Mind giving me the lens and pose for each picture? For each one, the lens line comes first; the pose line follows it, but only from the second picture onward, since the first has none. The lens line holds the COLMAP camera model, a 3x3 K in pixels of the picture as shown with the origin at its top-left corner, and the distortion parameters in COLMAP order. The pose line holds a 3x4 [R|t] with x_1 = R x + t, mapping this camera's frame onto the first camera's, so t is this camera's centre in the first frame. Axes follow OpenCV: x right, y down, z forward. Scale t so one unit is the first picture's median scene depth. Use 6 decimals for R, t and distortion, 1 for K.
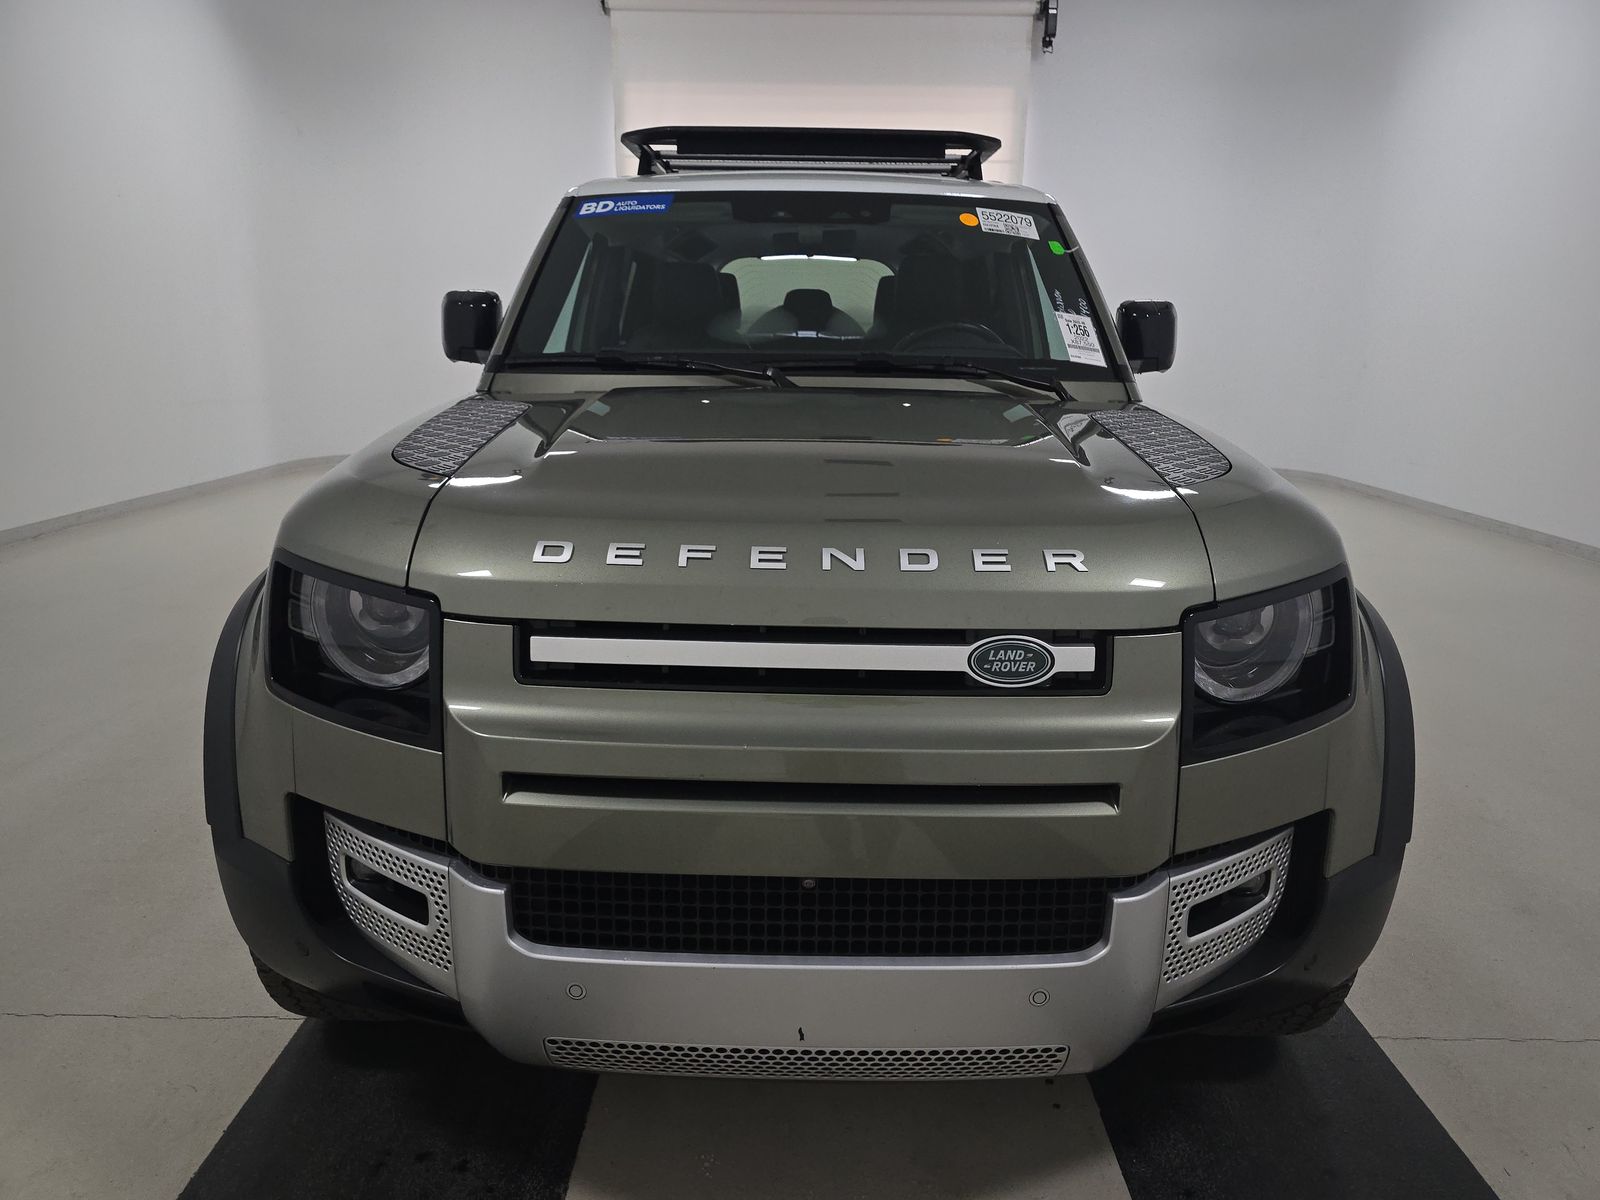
lens RADIAL K [[1089.0, 0, 793.7], [0, 1089.0, 600.4], [0, 0, 1]] dist [0.031332, -0.005803]
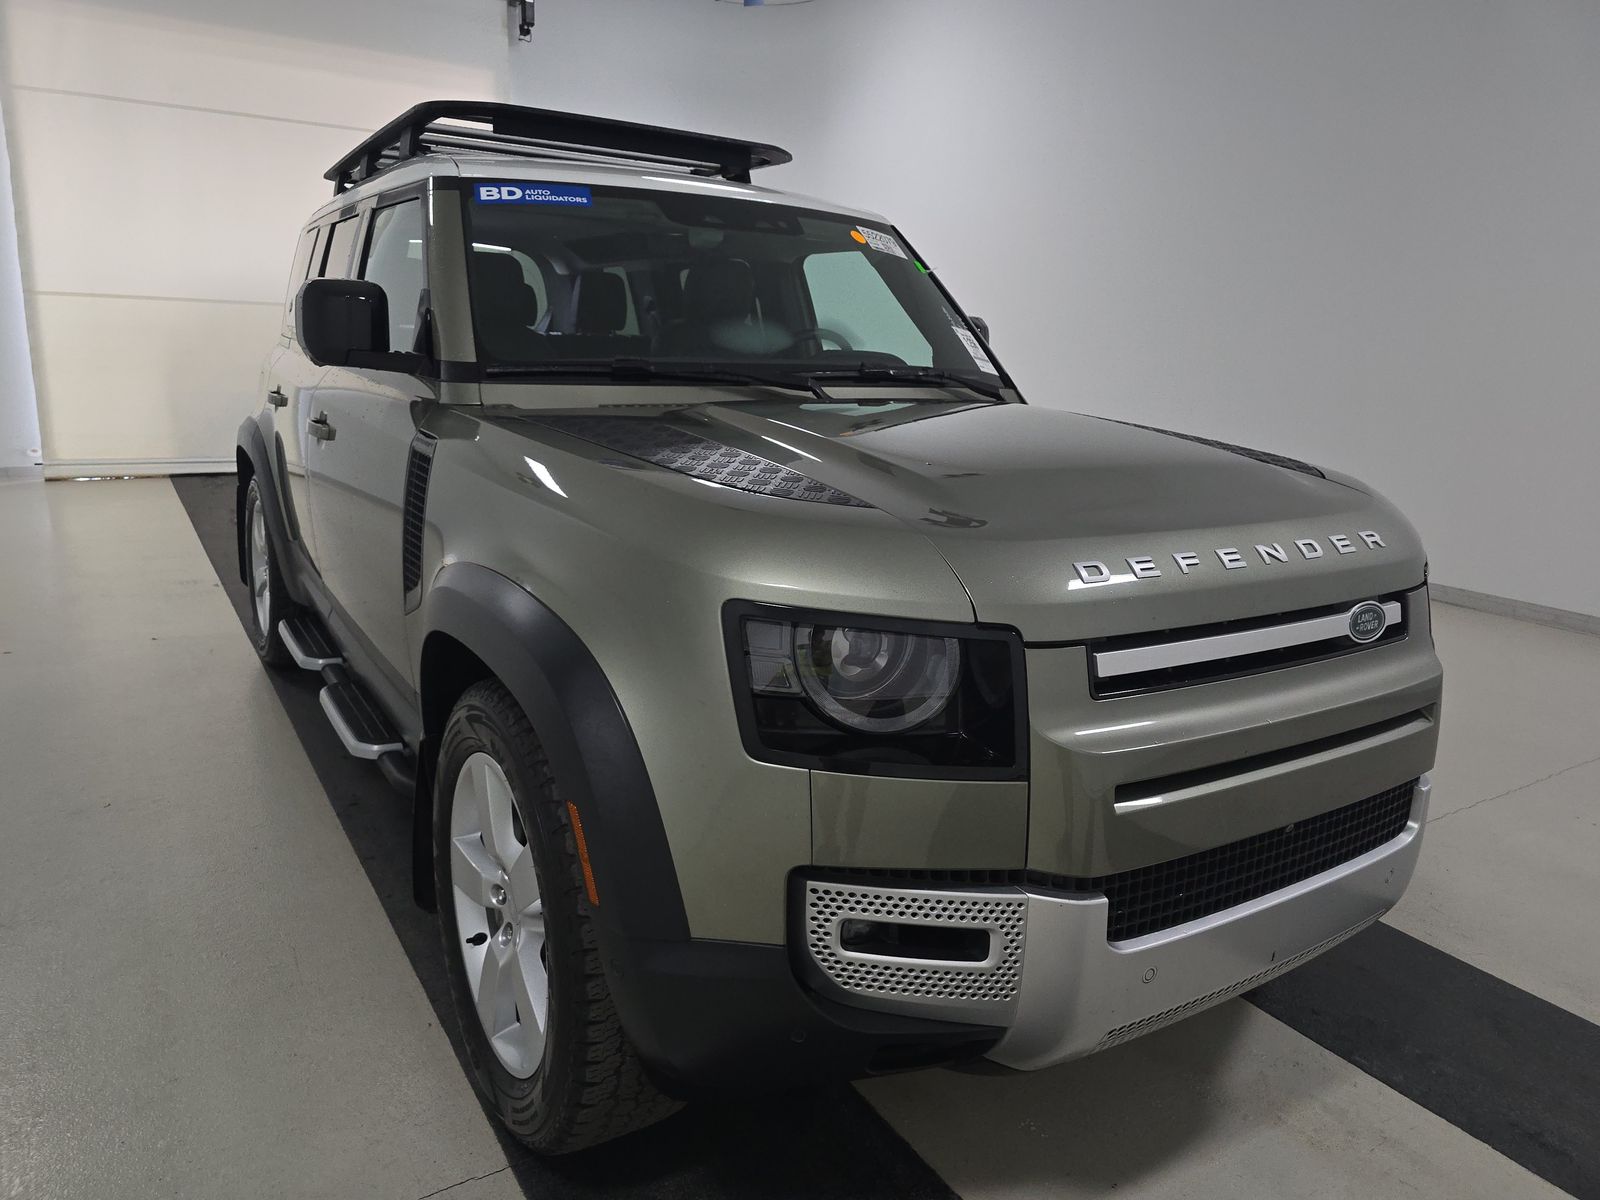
lens RADIAL K [[1089.0, 0, 788.9], [0, 1089.0, 603.2], [0, 0, 1]] dist [0.031332, -0.005803]
pose [[0.844555, -0.112965, 0.523417, -1.021355], [0.104874, 0.993458, 0.045192, -0.092213], [-0.525098, 0.016726, 0.850877, 0.261792]]
